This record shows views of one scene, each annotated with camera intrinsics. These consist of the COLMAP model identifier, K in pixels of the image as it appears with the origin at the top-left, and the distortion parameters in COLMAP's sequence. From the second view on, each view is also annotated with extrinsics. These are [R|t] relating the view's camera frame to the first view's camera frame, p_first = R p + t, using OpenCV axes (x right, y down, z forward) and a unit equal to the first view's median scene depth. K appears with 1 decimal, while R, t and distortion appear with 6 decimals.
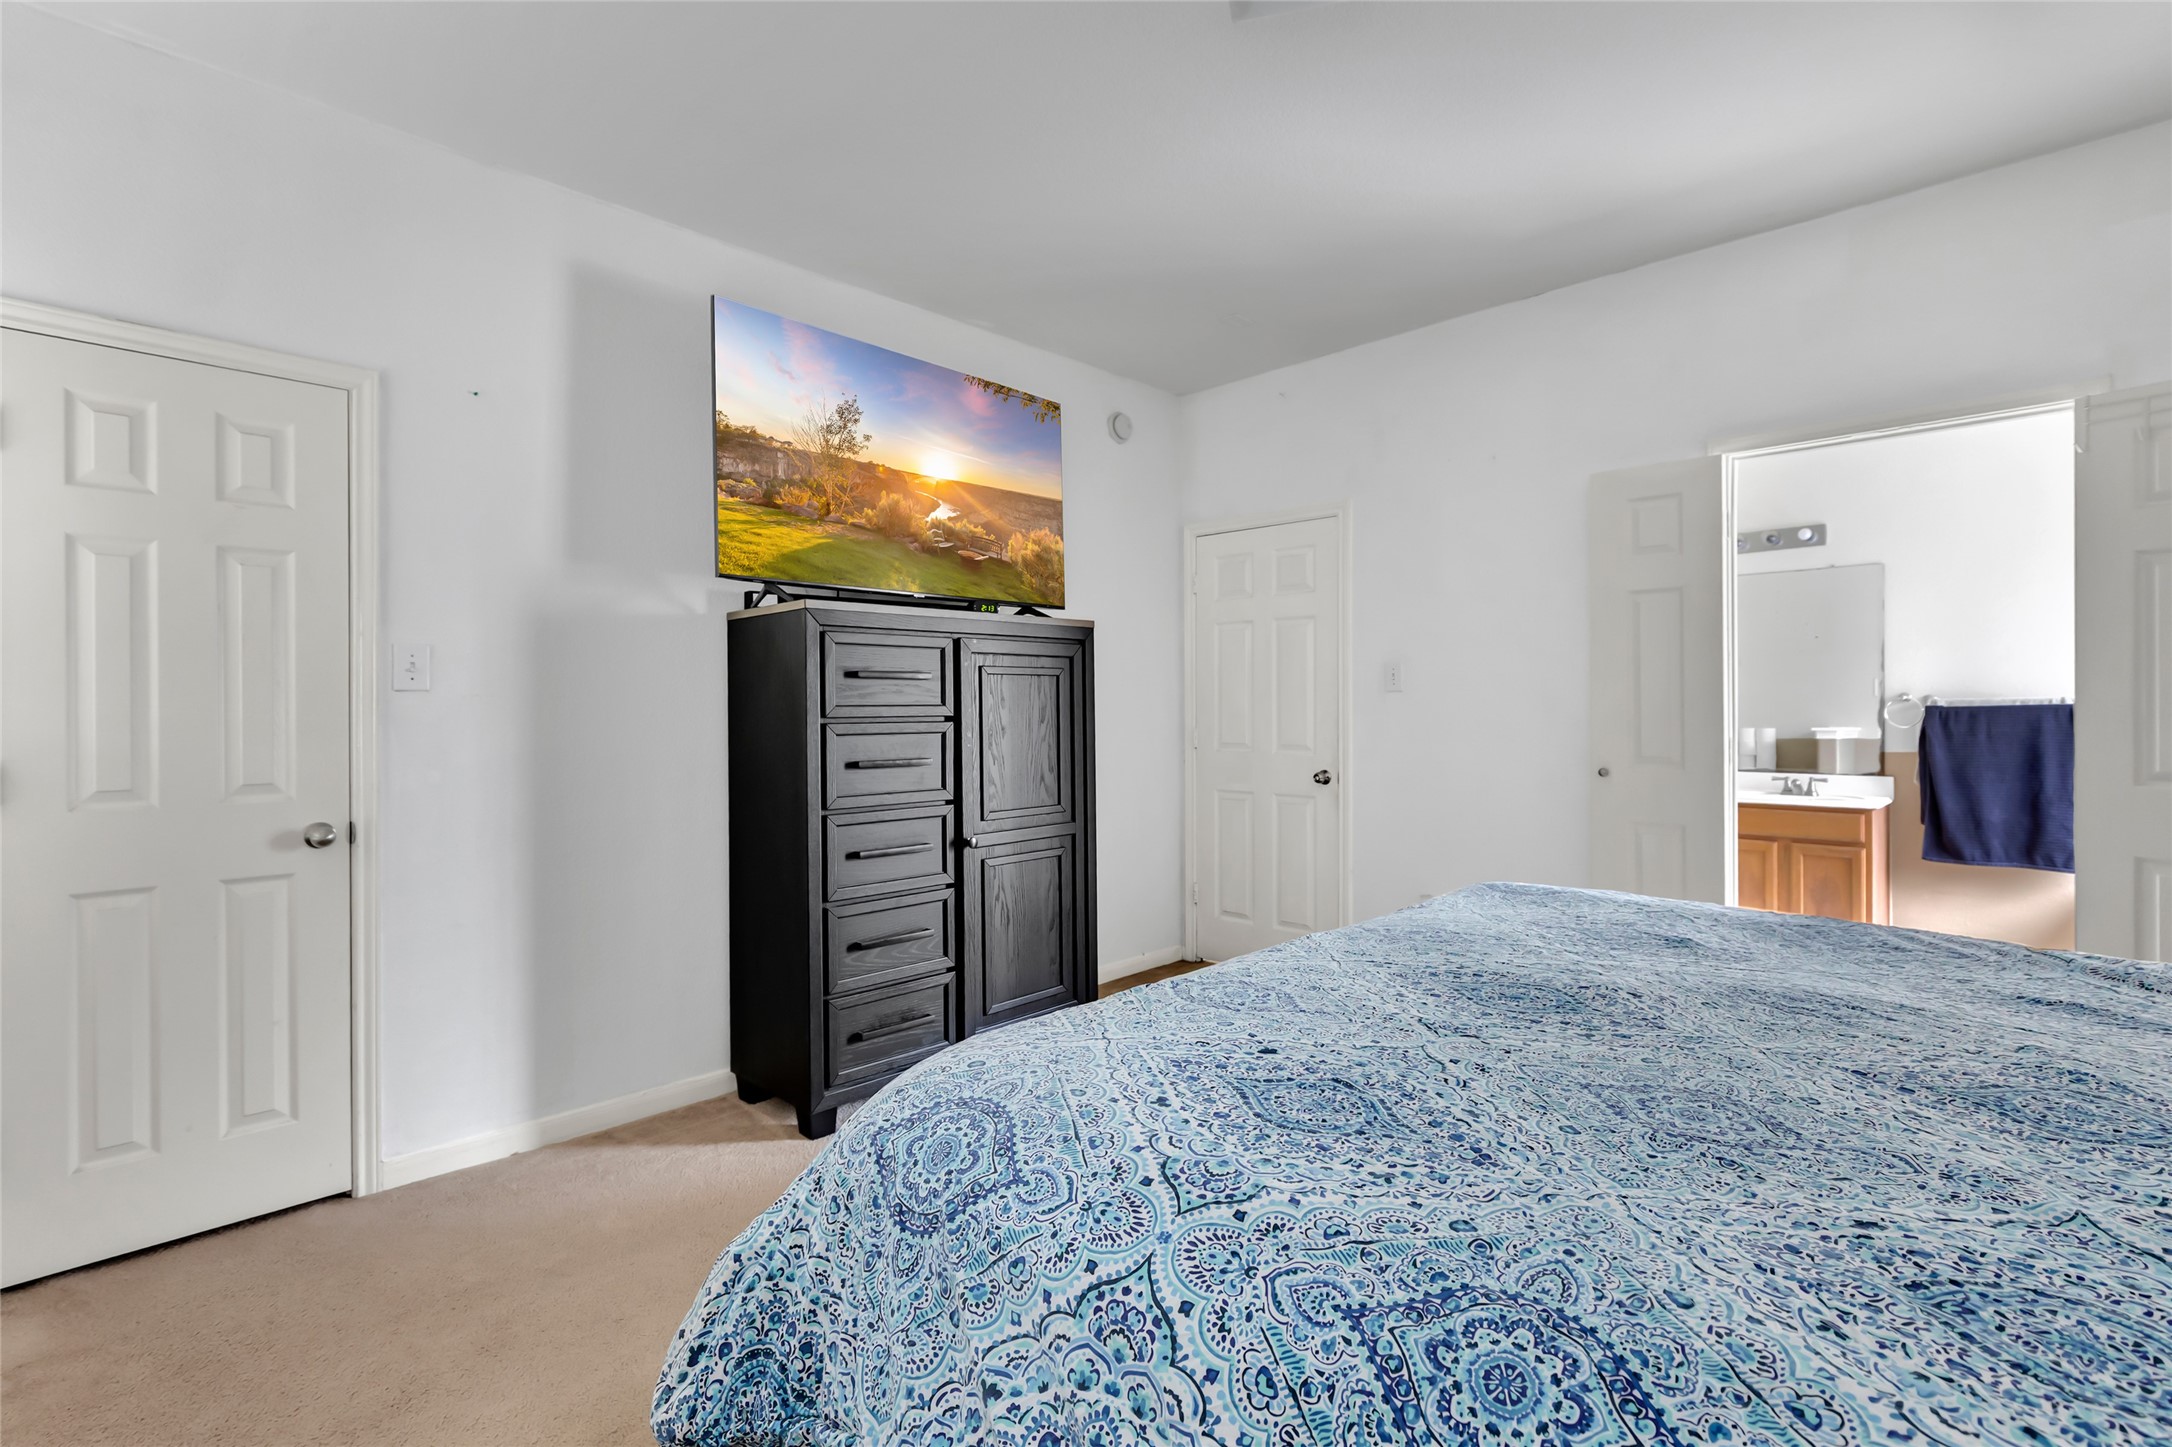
lens RADIAL K [[1010.2, 0, 1088.1], [0, 1010.2, 712.5], [0, 0, 1]] dist [-0.000923, -0.000081]
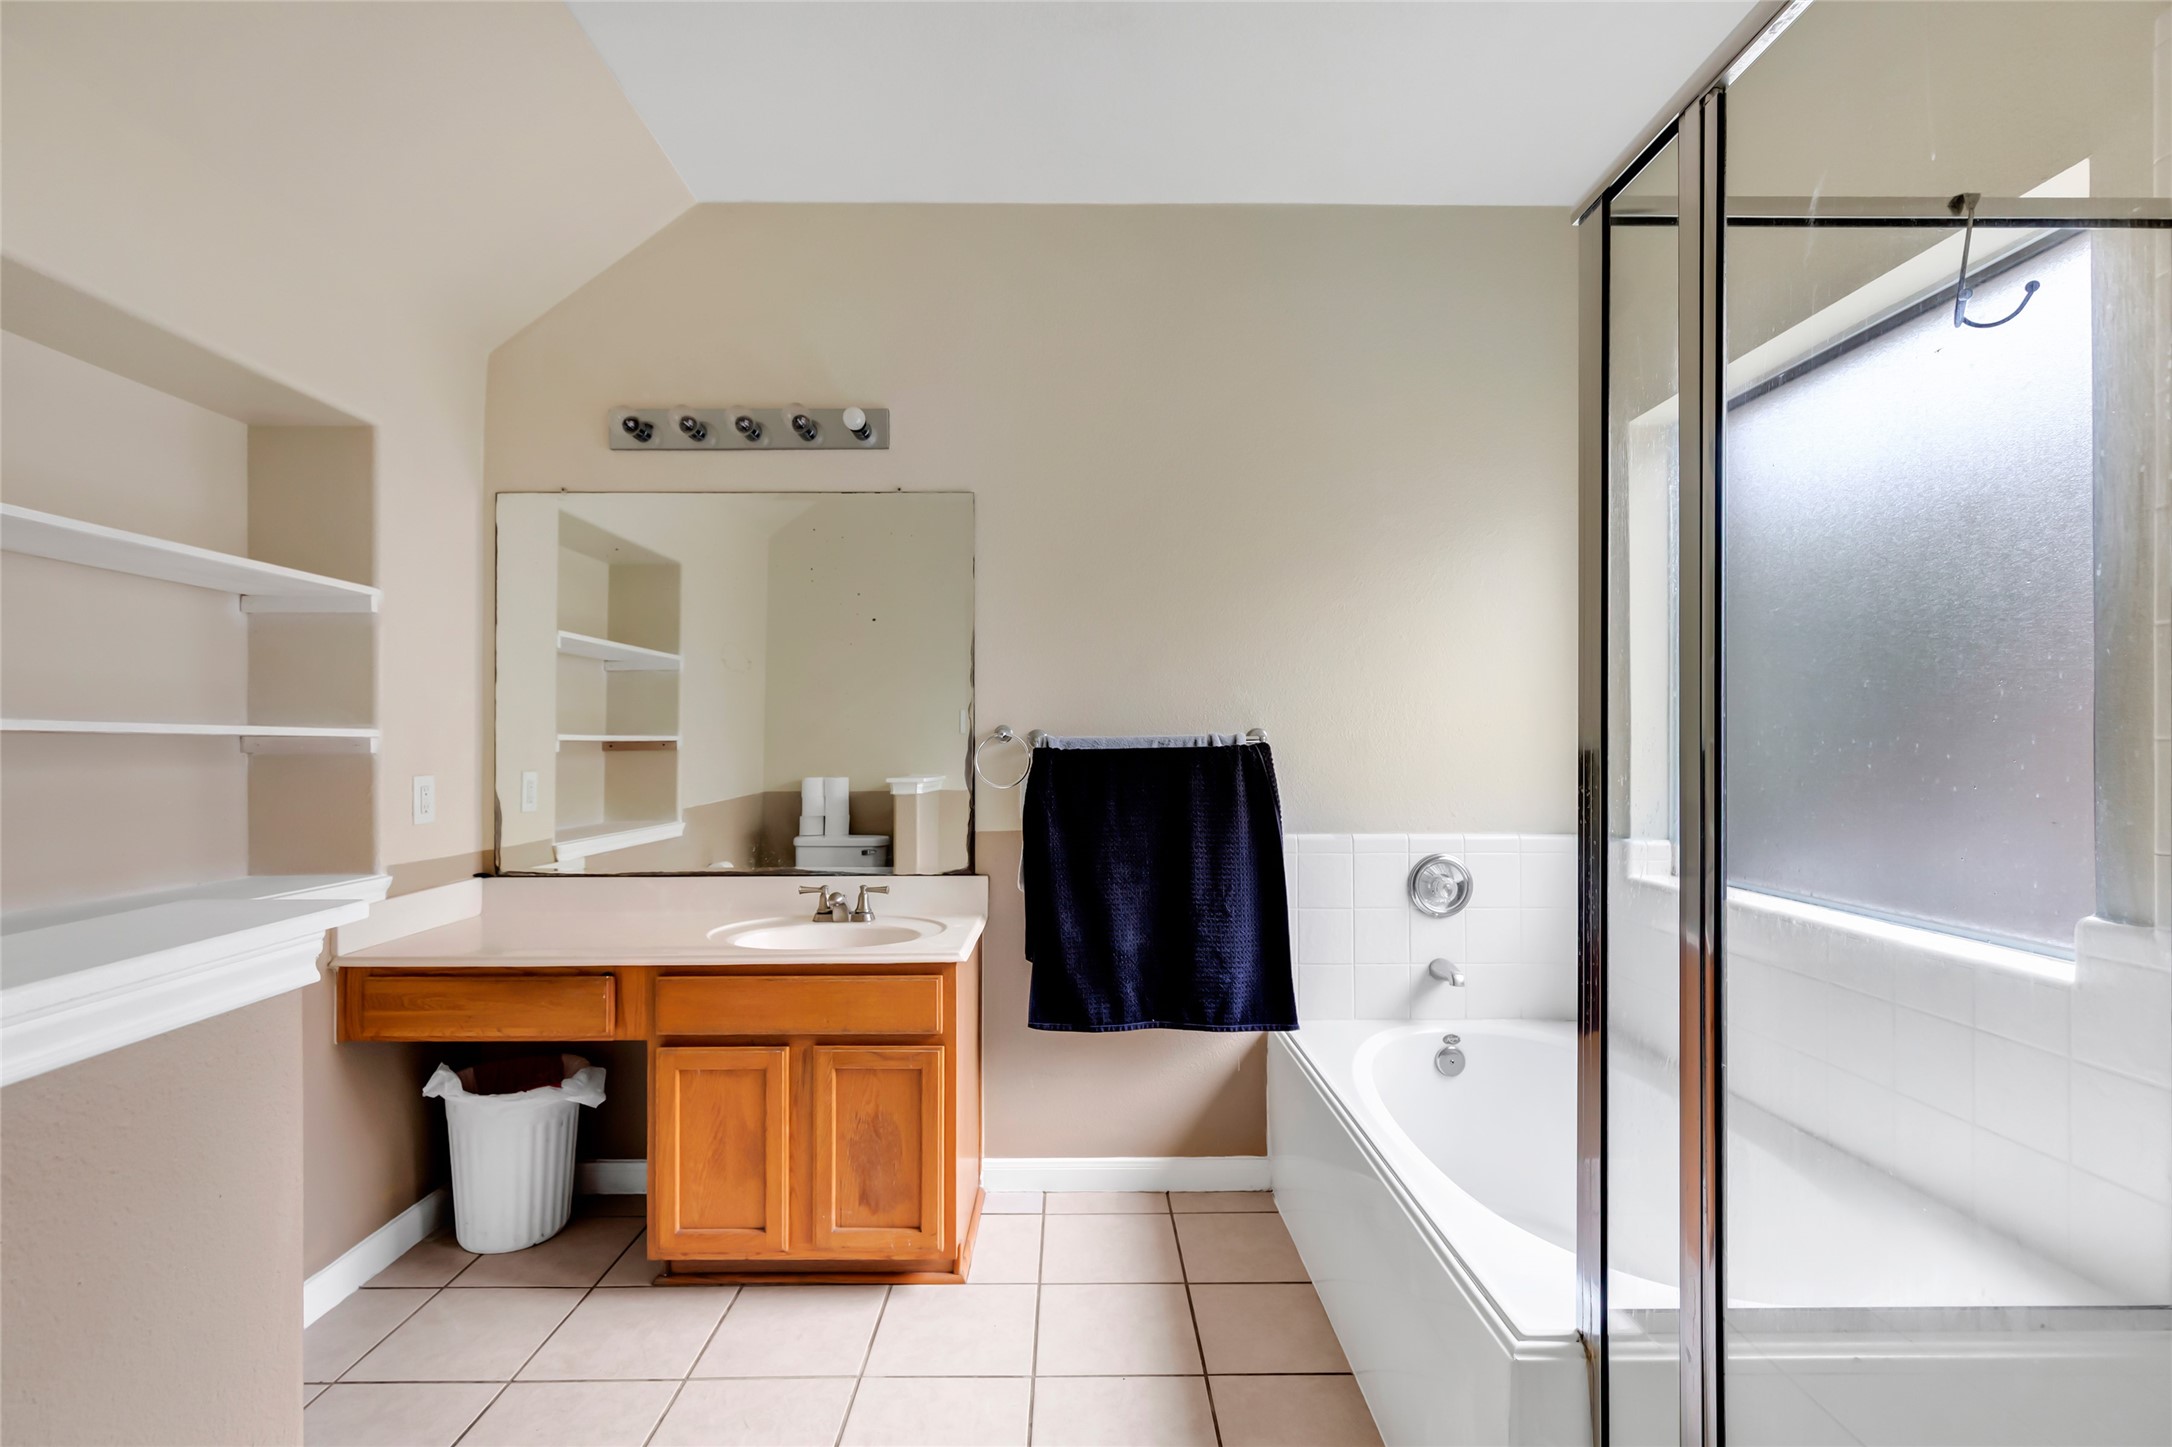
lens RADIAL K [[1010.2, 0, 1087.4], [0, 1010.2, 732.5], [0, 0, 1]] dist [-0.000923, -0.000081]
pose [[0.709750, 0.008920, 0.704398, 0.454166], [0.001298, 0.999902, -0.013969, -0.007591], [-0.704453, 0.010829, 0.709668, 0.578254]]
